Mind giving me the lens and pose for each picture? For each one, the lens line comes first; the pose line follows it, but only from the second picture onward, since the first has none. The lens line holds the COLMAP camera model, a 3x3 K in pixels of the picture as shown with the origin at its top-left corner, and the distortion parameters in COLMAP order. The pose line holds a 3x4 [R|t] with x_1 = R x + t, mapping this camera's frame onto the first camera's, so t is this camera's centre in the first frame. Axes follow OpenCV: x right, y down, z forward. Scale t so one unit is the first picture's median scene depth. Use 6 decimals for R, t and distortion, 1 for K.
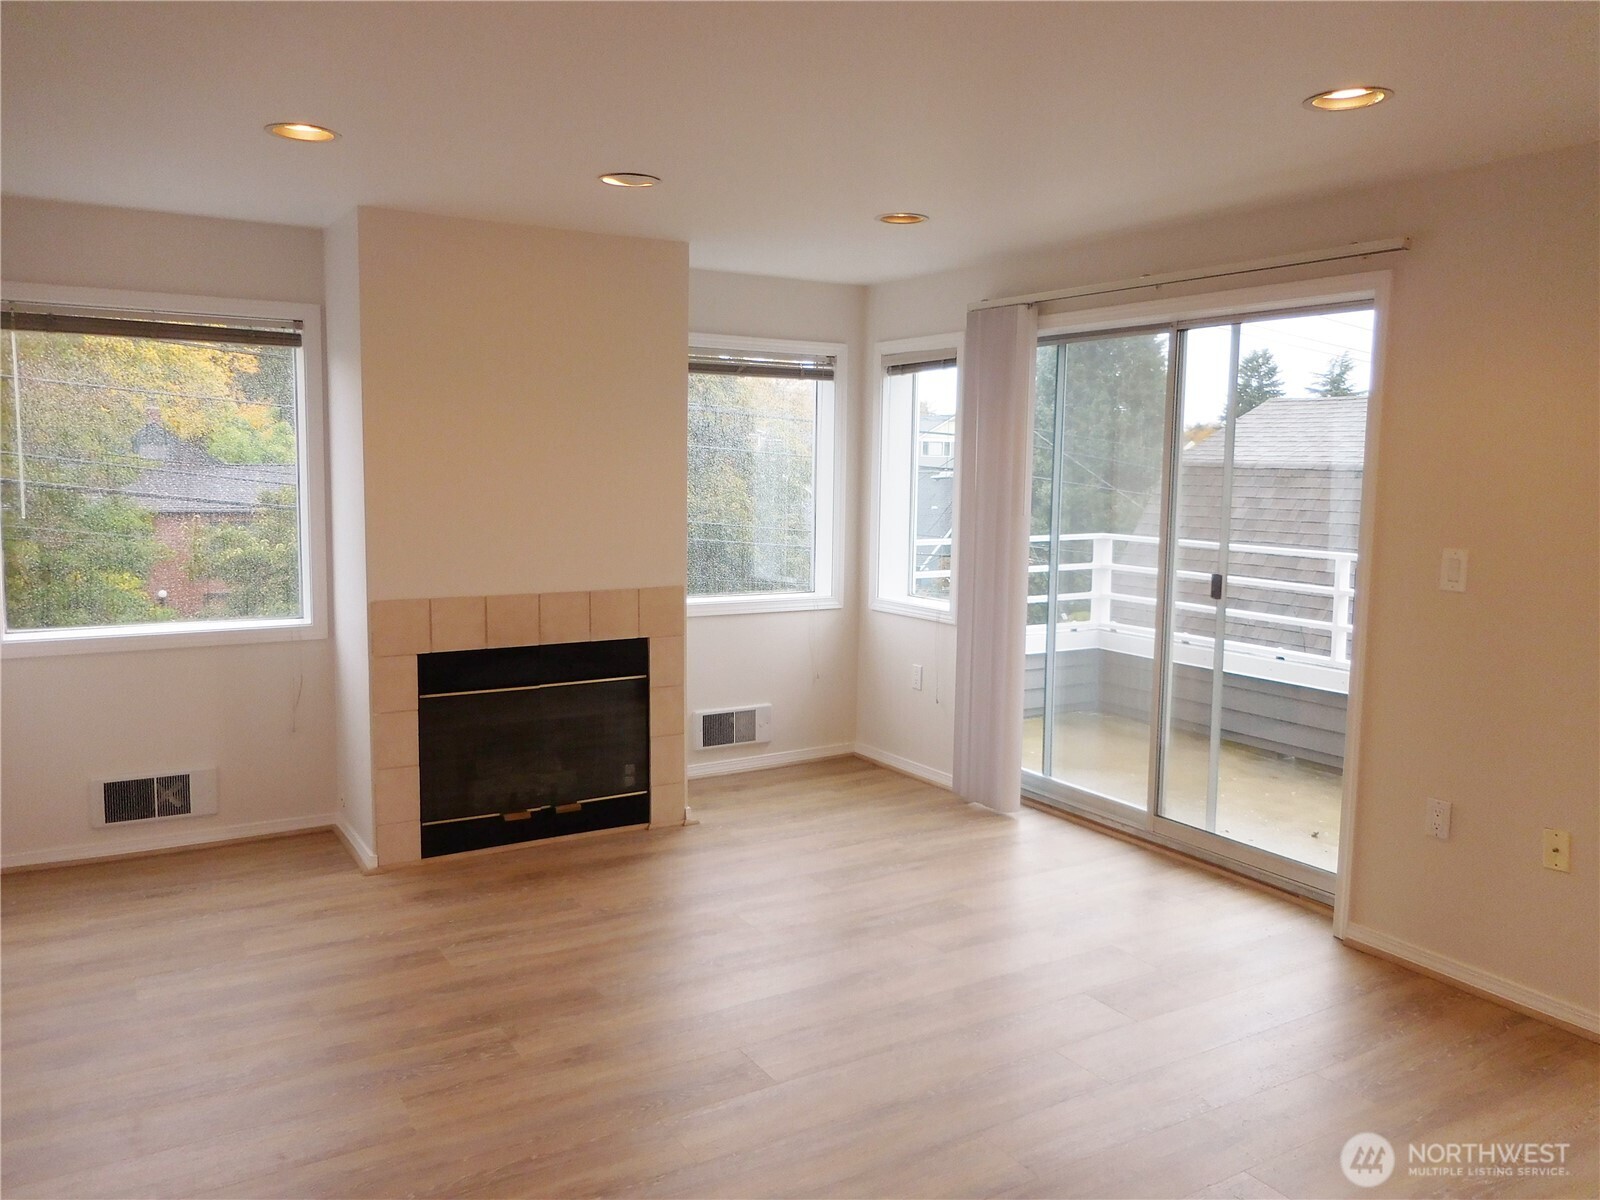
lens RADIAL K [[1230.1, 0, 800.0], [0, 1230.1, 600.0], [0, 0, 1]] dist [0.012158, 0.002864]
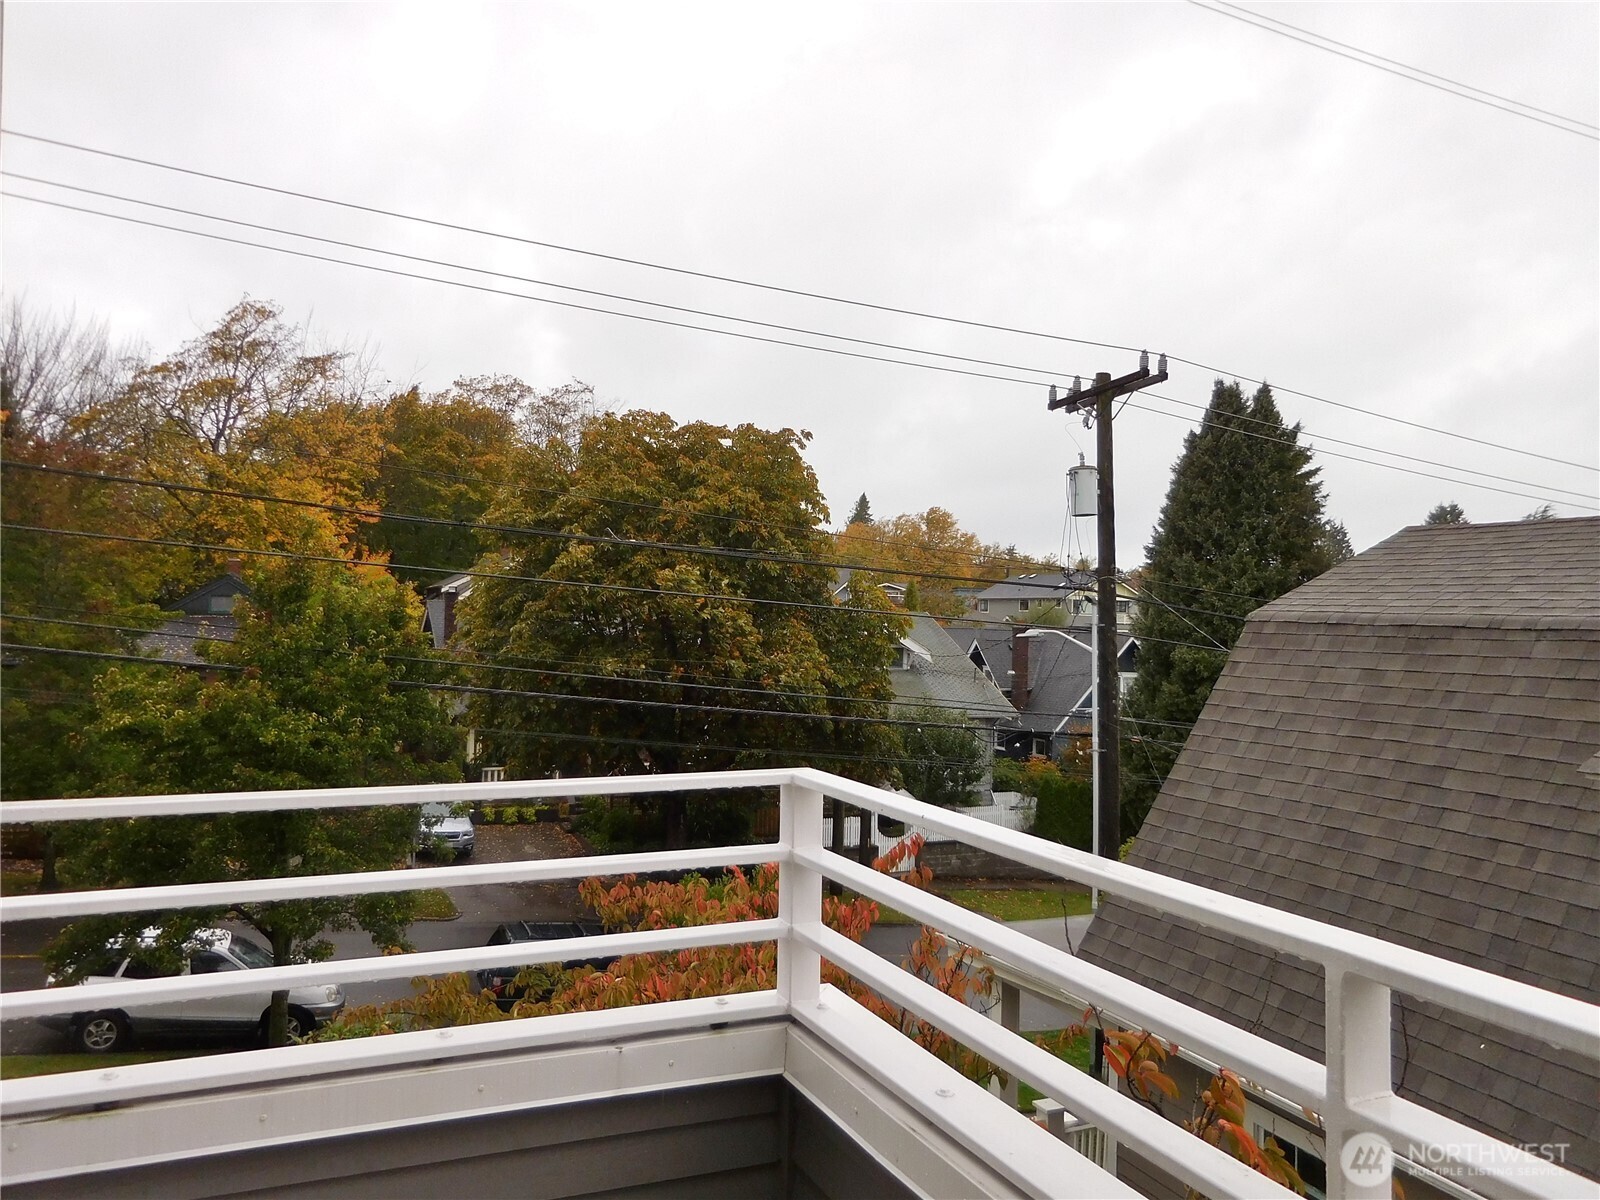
lens RADIAL K [[1230.1, 0, 800.0], [0, 1230.1, 600.0], [0, 0, 1]] dist [0.012158, 0.002864]
pose [[0.990797, 0.004790, -0.135272, 0.158796], [-0.021957, 0.991825, -0.125705, -0.031535], [0.133564, 0.127518, 0.982802, 0.318737]]
